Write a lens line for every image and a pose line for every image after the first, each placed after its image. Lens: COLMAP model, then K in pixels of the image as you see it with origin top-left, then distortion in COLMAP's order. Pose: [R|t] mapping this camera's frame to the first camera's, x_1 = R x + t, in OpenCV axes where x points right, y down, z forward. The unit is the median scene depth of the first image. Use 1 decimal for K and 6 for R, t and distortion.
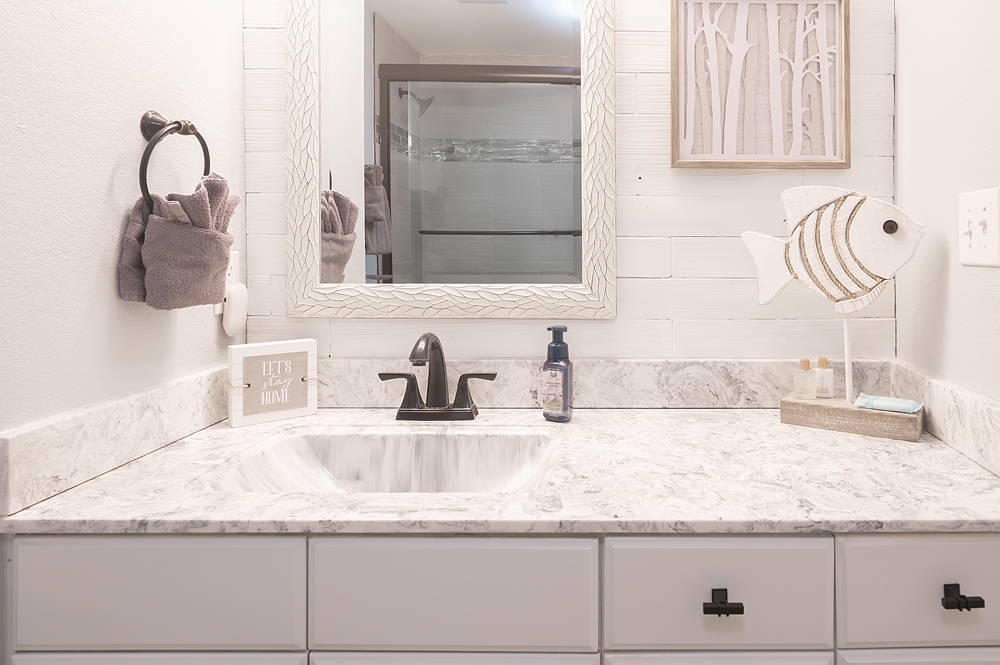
lens RADIAL K [[627.9, 0, 672.4], [0, 627.9, 255.0], [0, 0, 1]] dist [-0.000338, -0.001451]
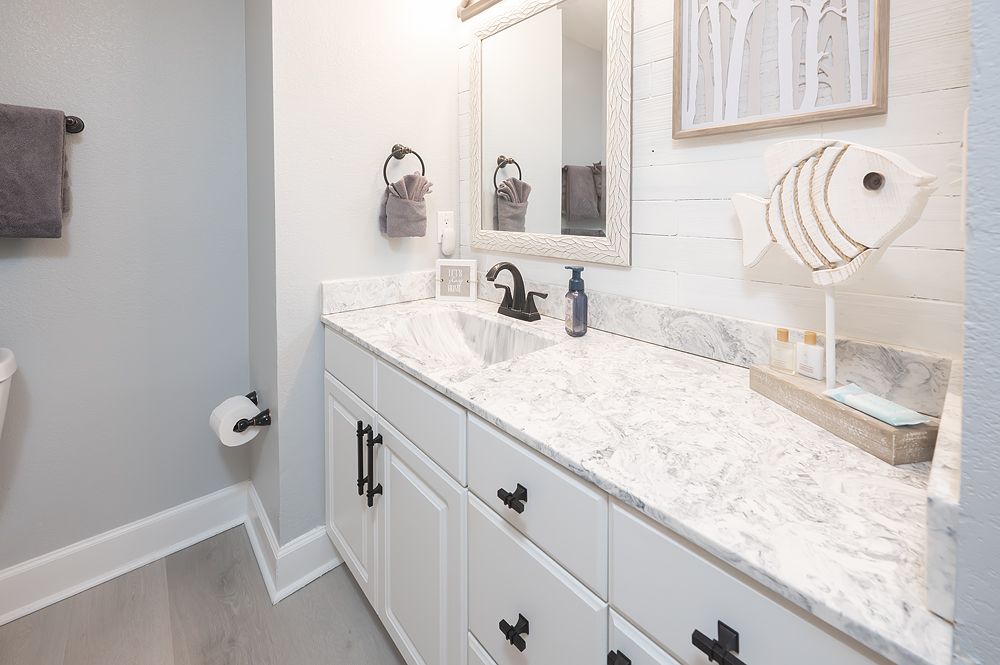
lens RADIAL K [[424.2, 0, 499.1], [0, 424.2, 229.8], [0, 0, 1]] dist [-0.000218, -0.000028]
pose [[0.644257, 0.035777, -0.763972, 0.414269], [-0.017225, 0.999331, 0.032273, 0.006340], [0.764615, -0.007632, 0.644442, 0.278473]]
